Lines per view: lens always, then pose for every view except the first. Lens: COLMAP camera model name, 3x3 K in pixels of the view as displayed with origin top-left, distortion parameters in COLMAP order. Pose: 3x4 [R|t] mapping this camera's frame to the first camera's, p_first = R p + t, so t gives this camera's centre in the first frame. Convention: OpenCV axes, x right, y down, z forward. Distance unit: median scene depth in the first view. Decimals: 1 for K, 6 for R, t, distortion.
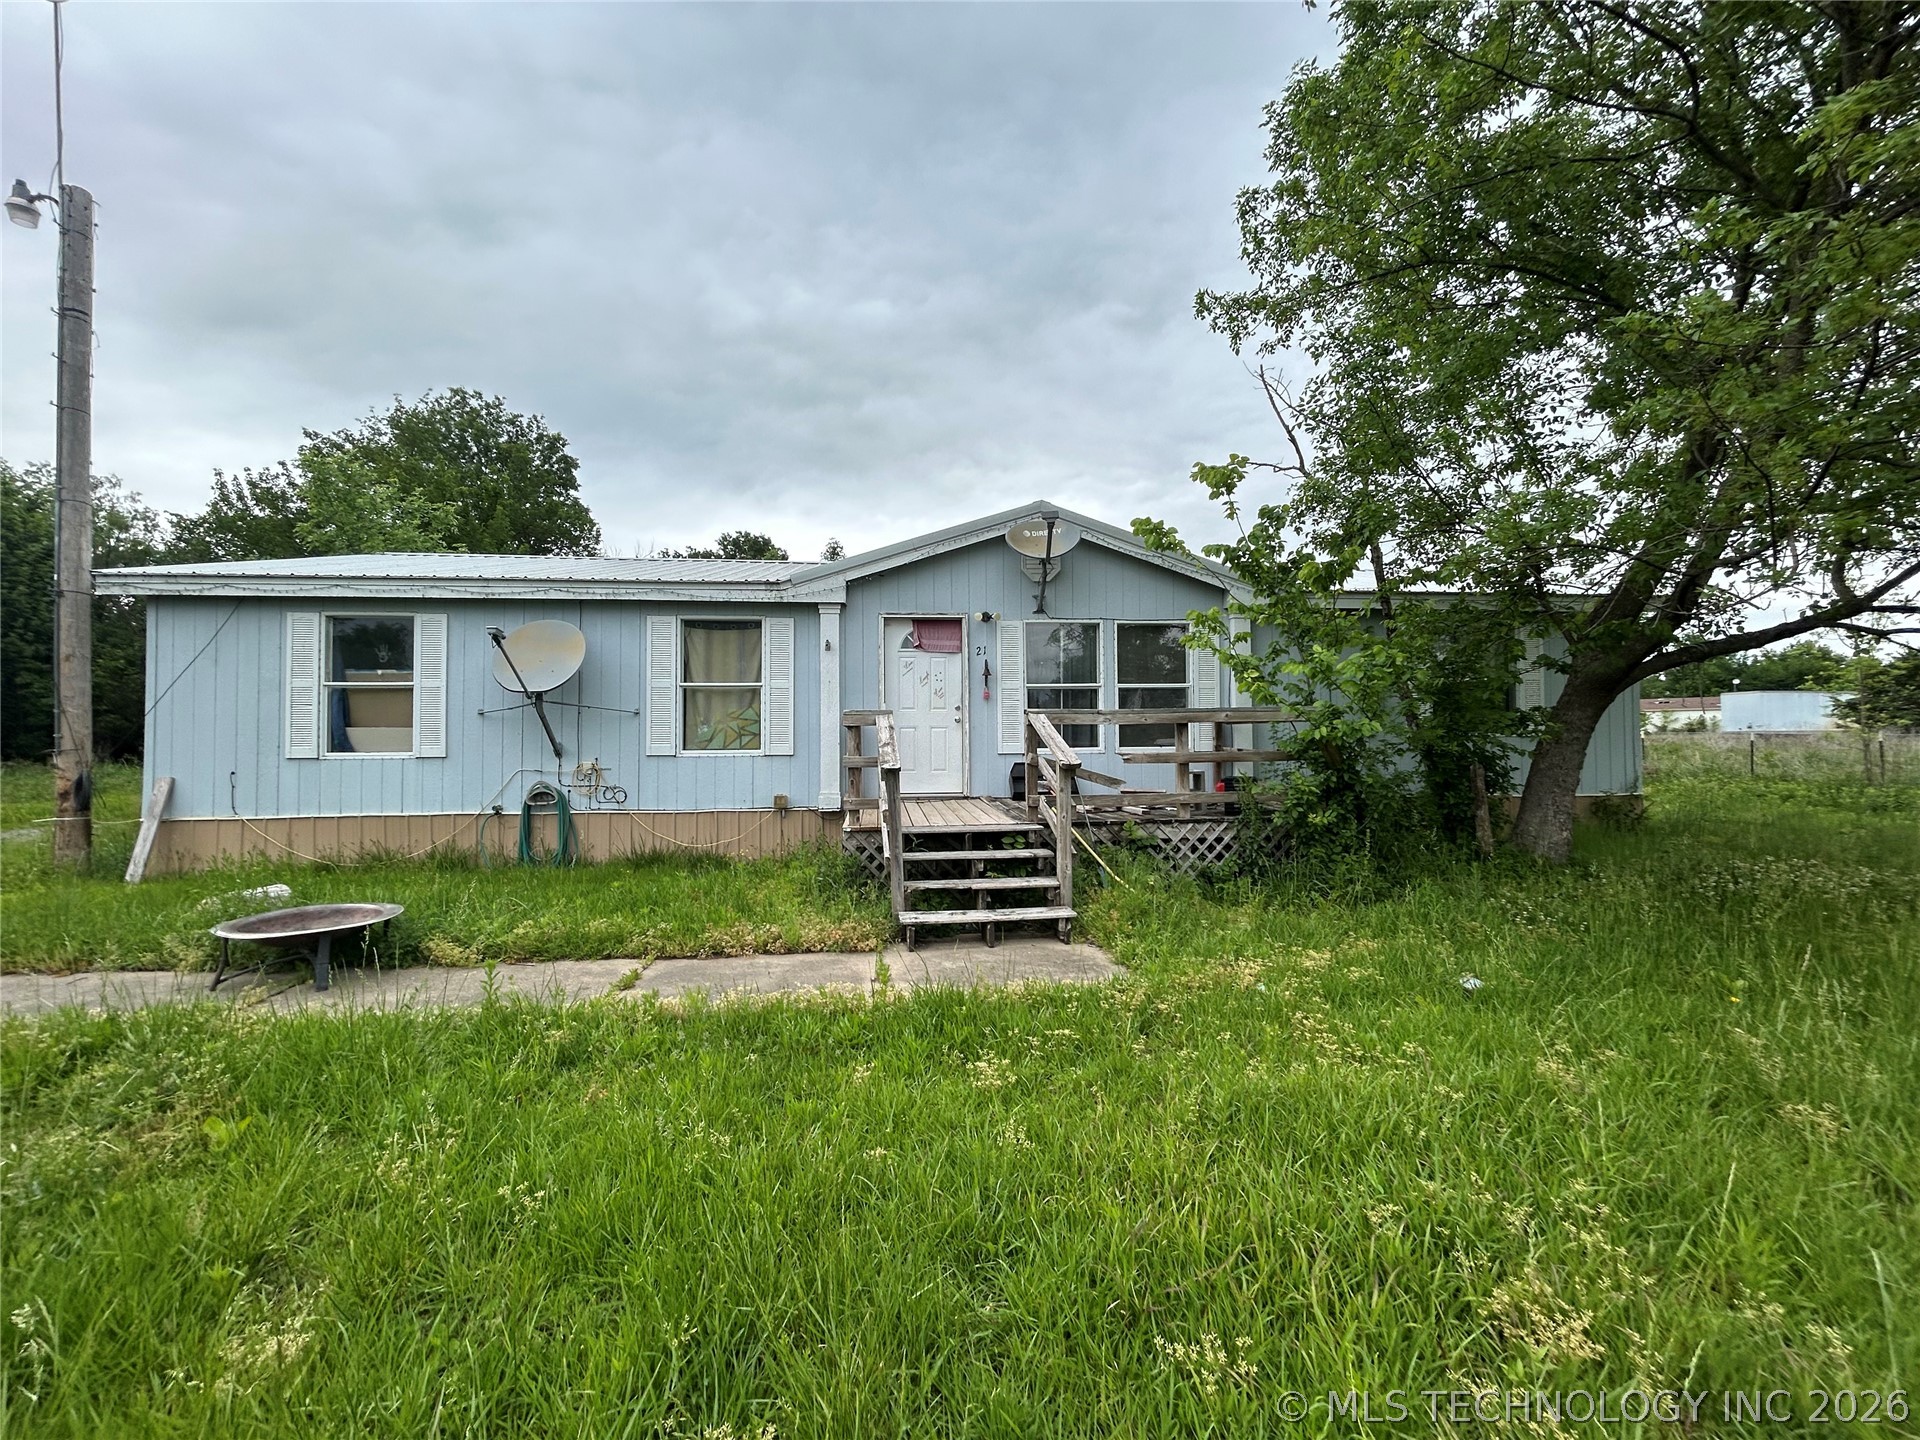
lens RADIAL K [[767.3, 0, 963.8], [0, 767.3, 720.5], [0, 0, 1]] dist [-0.003468, -0.000257]
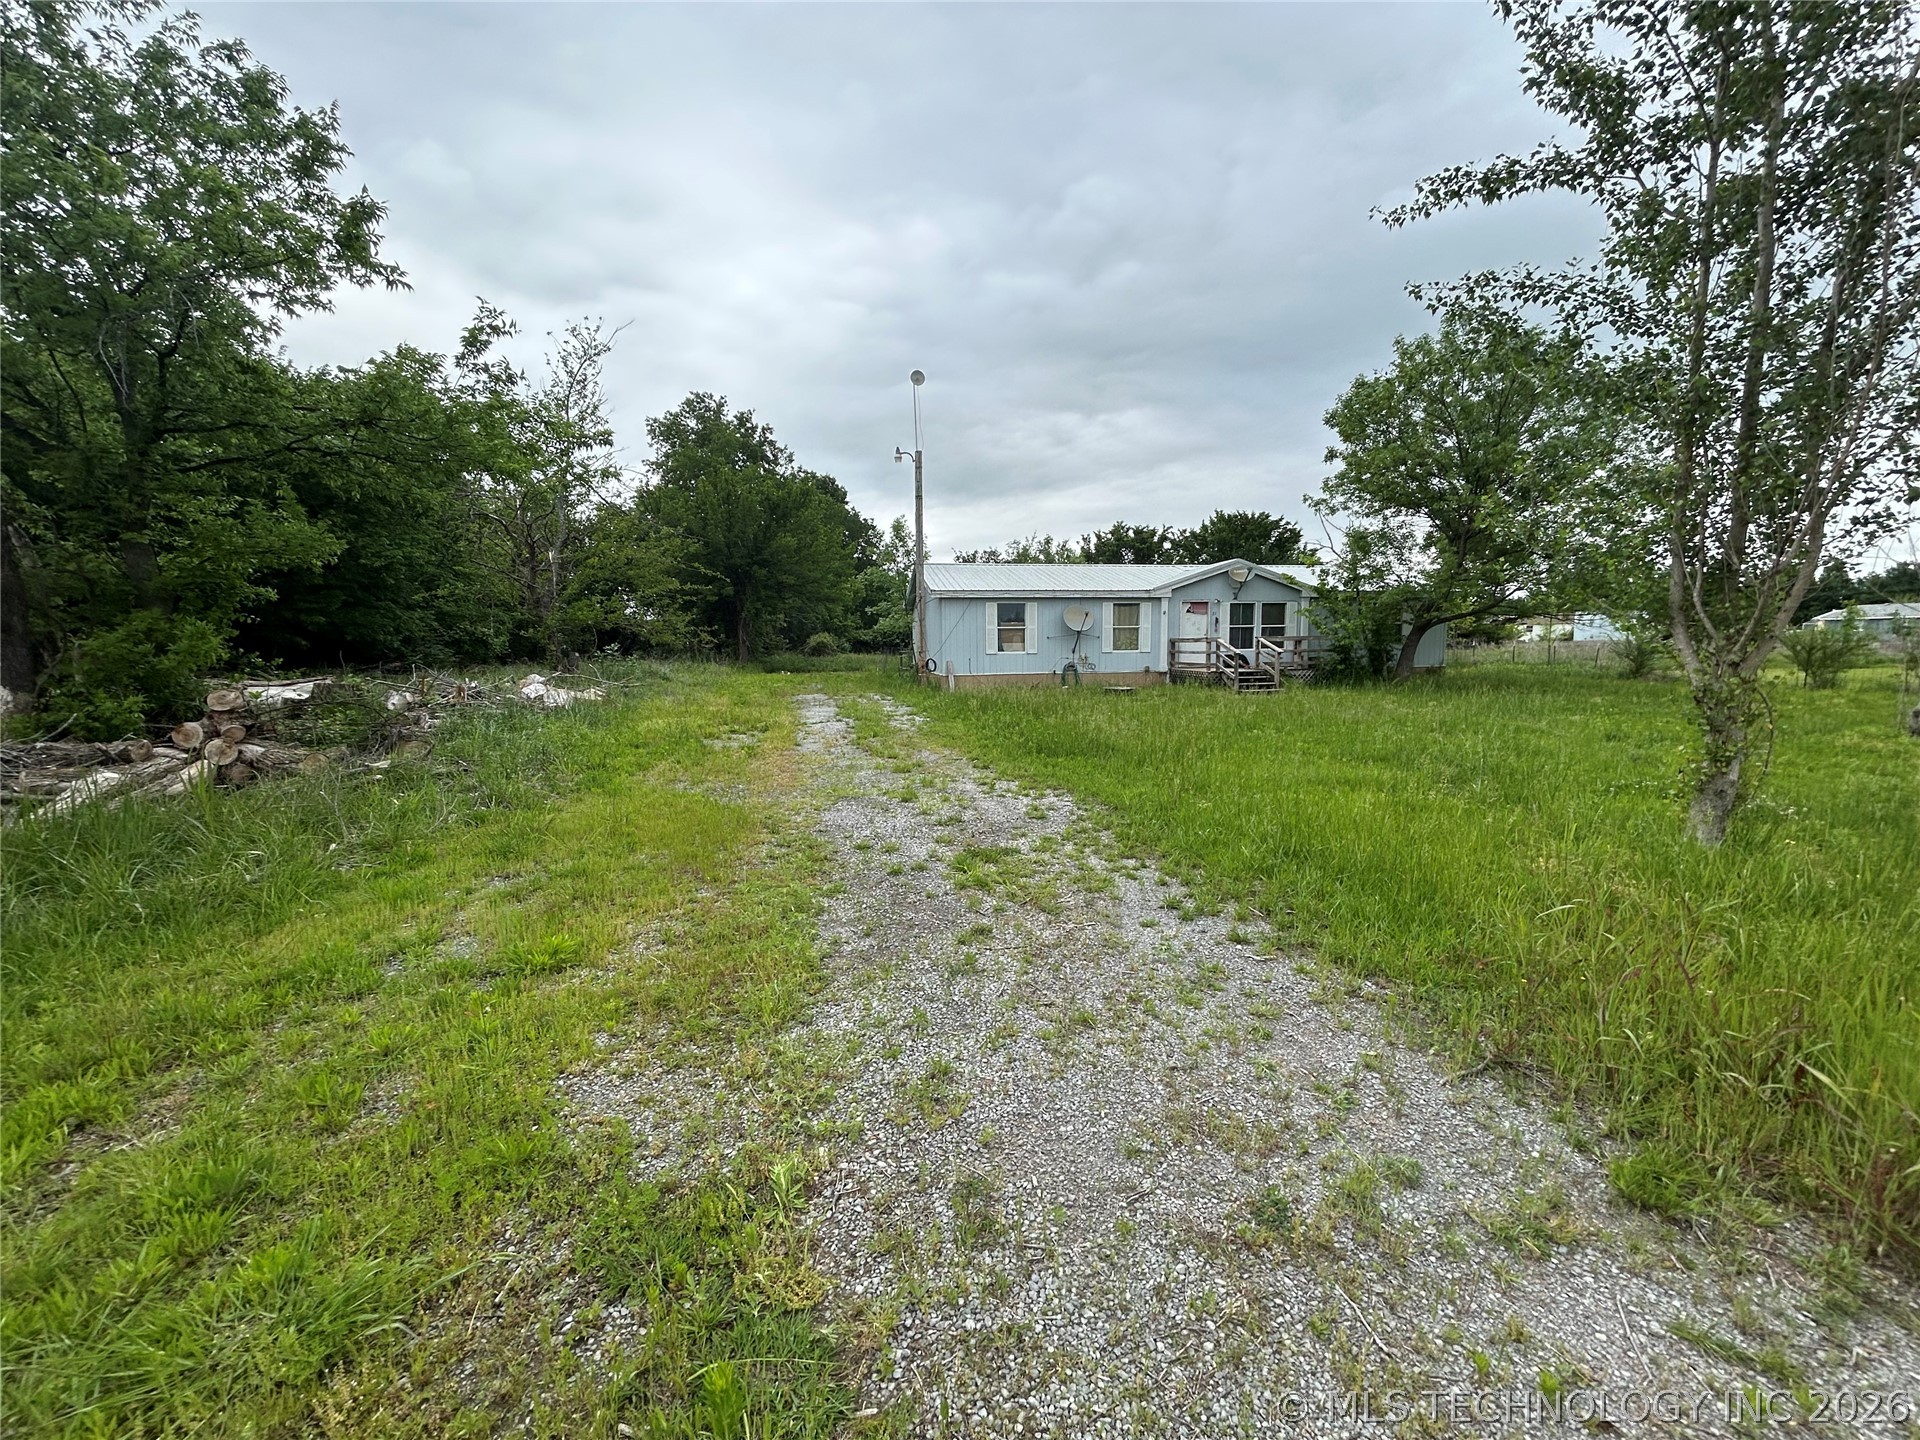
lens RADIAL K [[767.3, 0, 963.8], [0, 767.3, 720.5], [0, 0, 1]] dist [-0.003468, -0.000257]
pose [[0.998281, -0.010394, 0.057688, -1.099556], [0.003656, 0.993278, 0.115699, -0.034276], [-0.058502, -0.115289, 0.991608, -1.819703]]
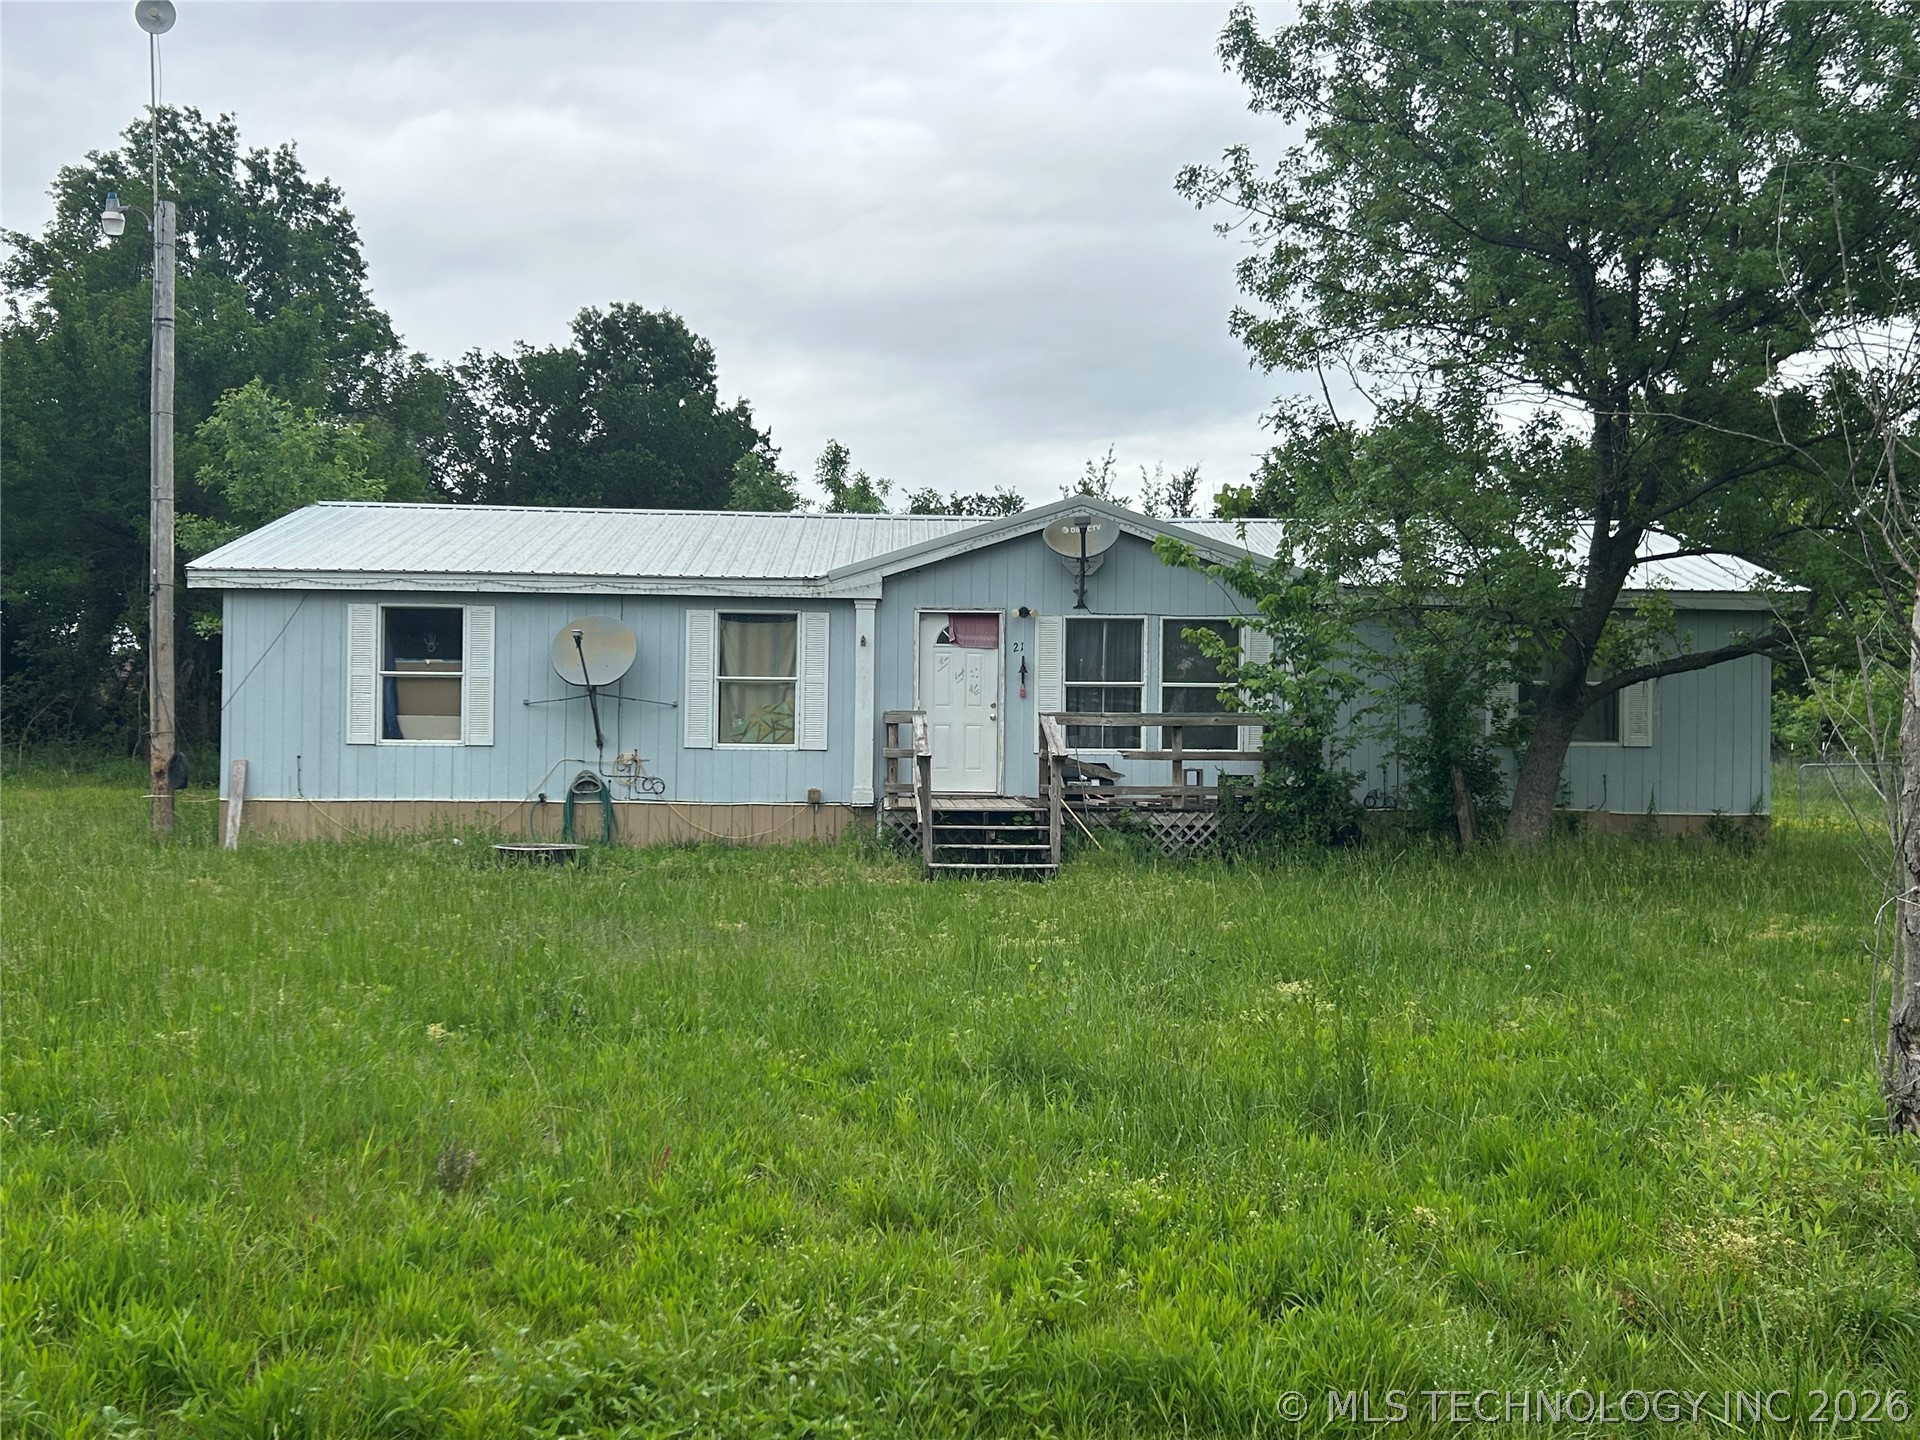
lens RADIAL K [[1889.2, 0, 960.0], [0, 1889.2, 720.0], [0, 0, 1]] dist [0.088028, -0.164070]
pose [[0.996931, 0.017390, -0.076336, 0.141179], [-0.016608, 0.999803, 0.010867, -0.024213], [0.076510, -0.009566, 0.997023, -1.477551]]
